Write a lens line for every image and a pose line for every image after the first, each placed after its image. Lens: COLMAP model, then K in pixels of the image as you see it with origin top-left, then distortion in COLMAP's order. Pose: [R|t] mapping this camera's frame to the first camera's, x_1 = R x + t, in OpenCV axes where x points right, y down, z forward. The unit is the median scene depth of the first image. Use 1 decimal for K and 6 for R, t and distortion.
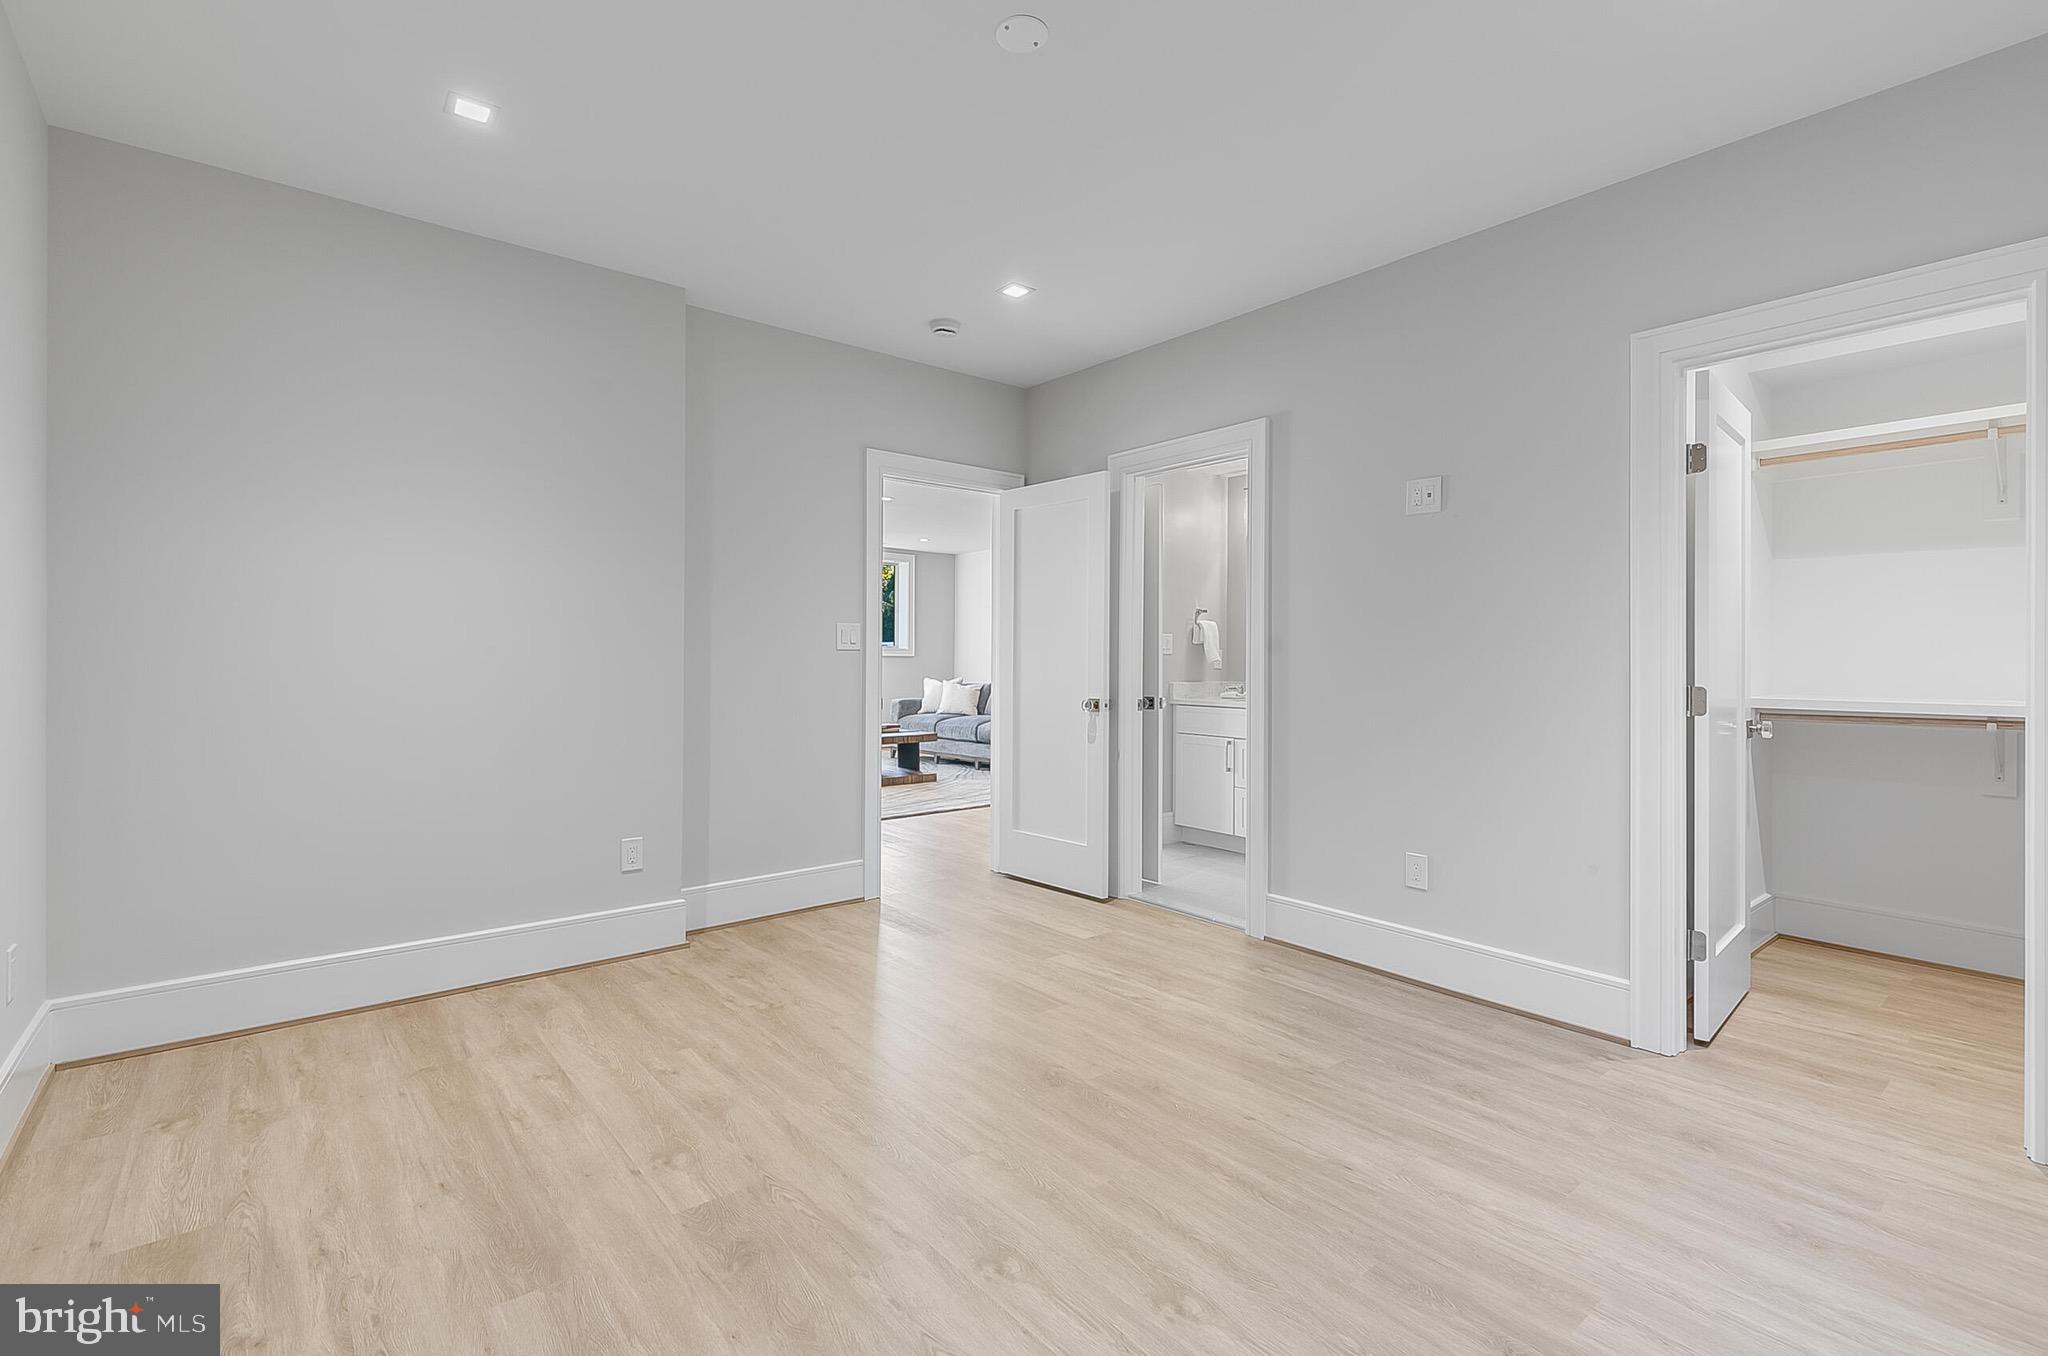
lens RADIAL K [[919.9, 0, 1021.4], [0, 919.9, 662.9], [0, 0, 1]] dist [0.001740, -0.000297]
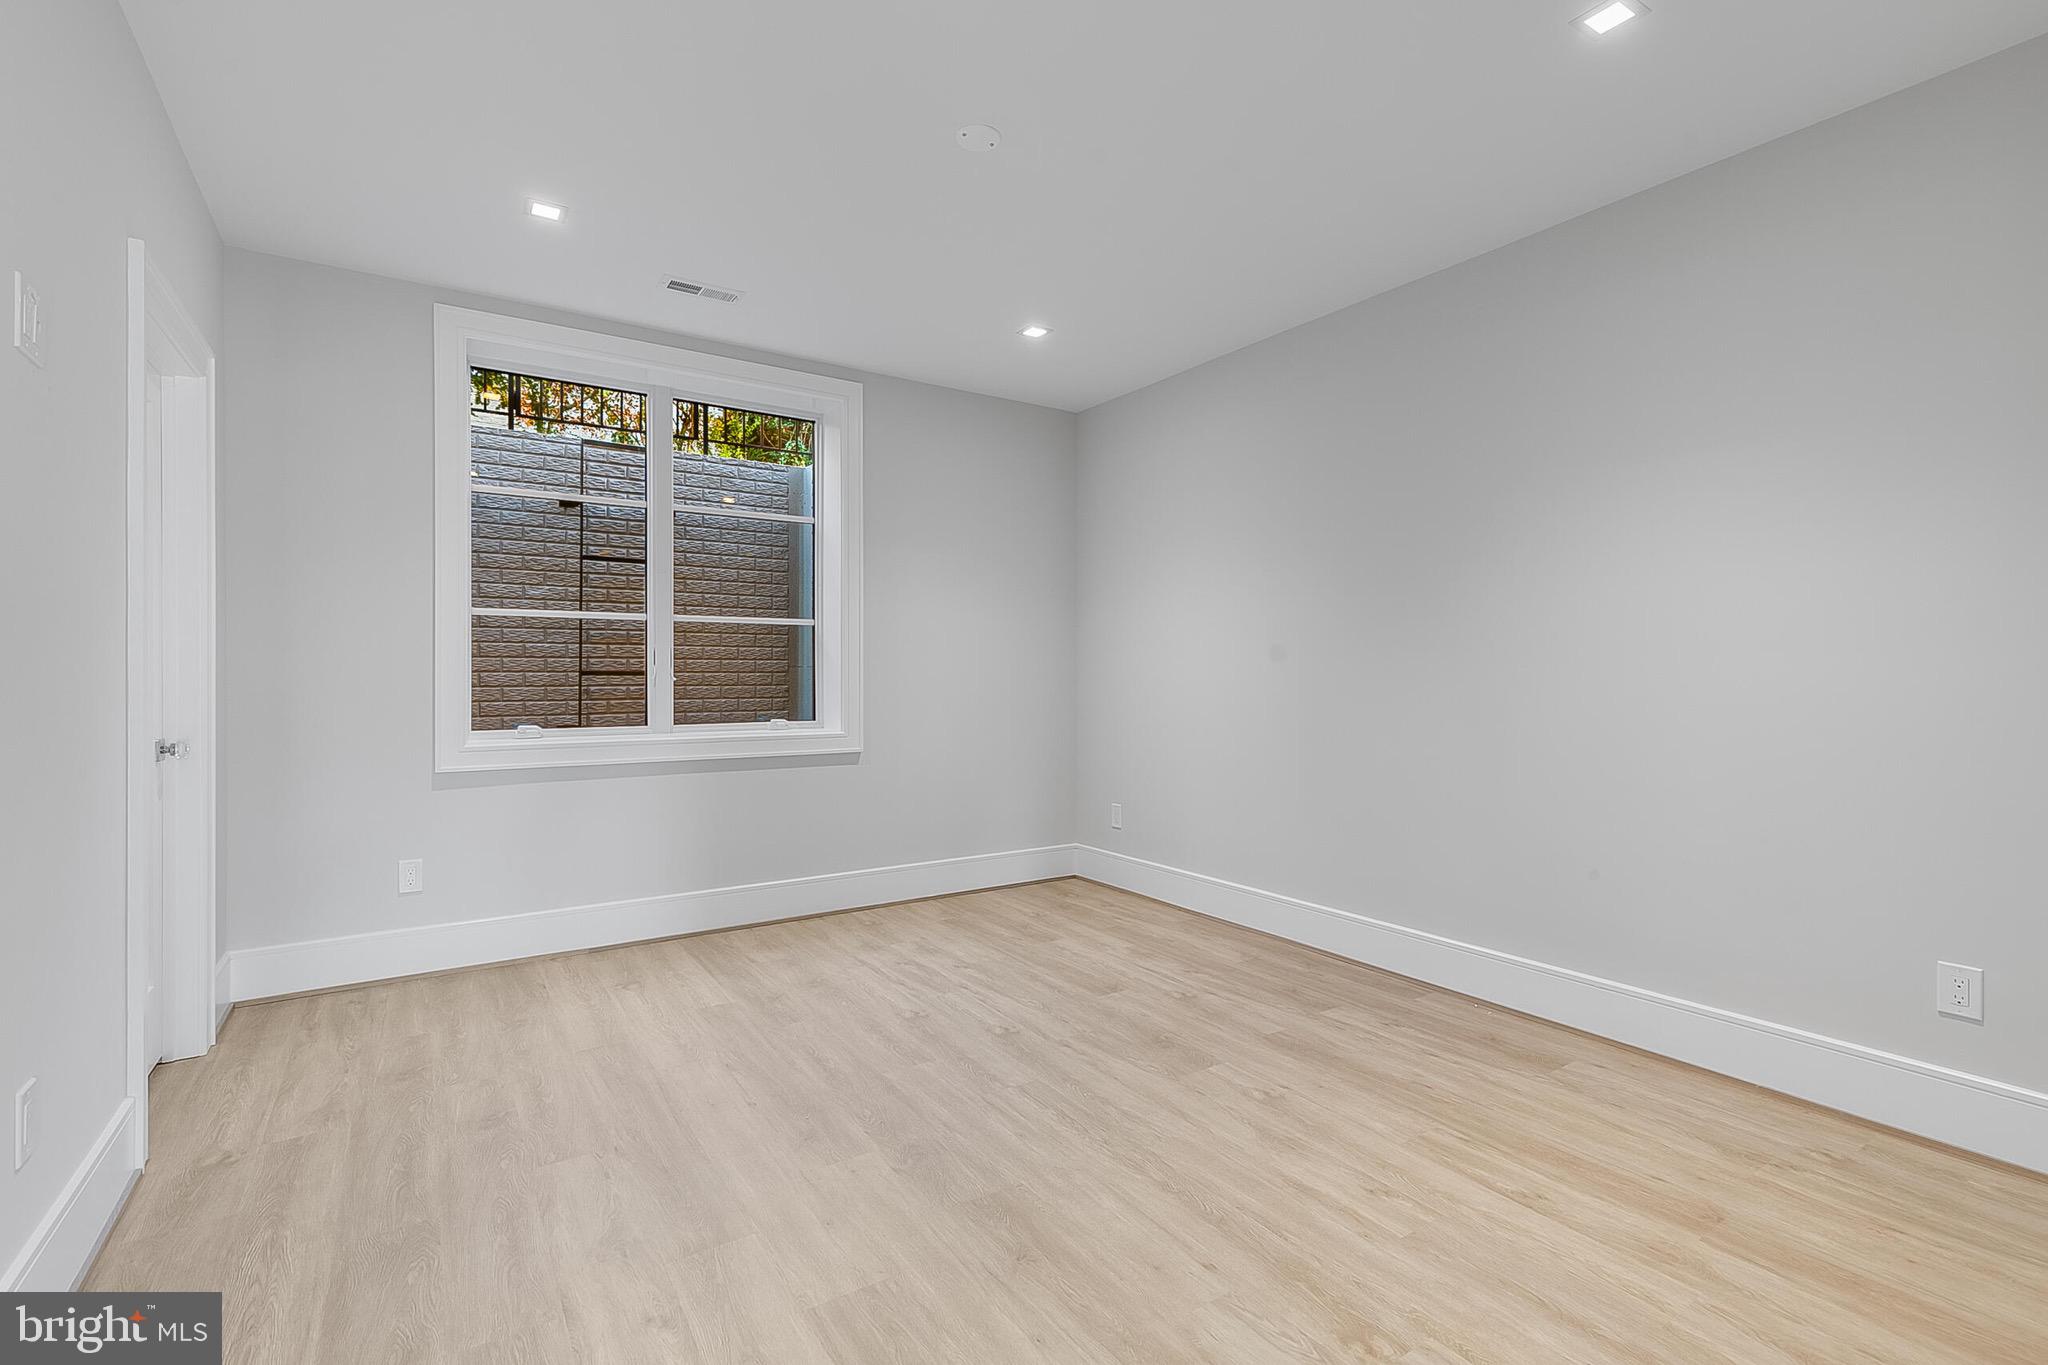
lens RADIAL K [[919.9, 0, 1021.4], [0, 919.9, 667.4], [0, 0, 1]] dist [0.001740, -0.000297]
pose [[-0.994008, -0.005300, 0.109174, -0.184779], [-0.005796, 0.999974, -0.004226, -0.007796], [-0.109149, -0.004833, -0.994014, 2.134942]]
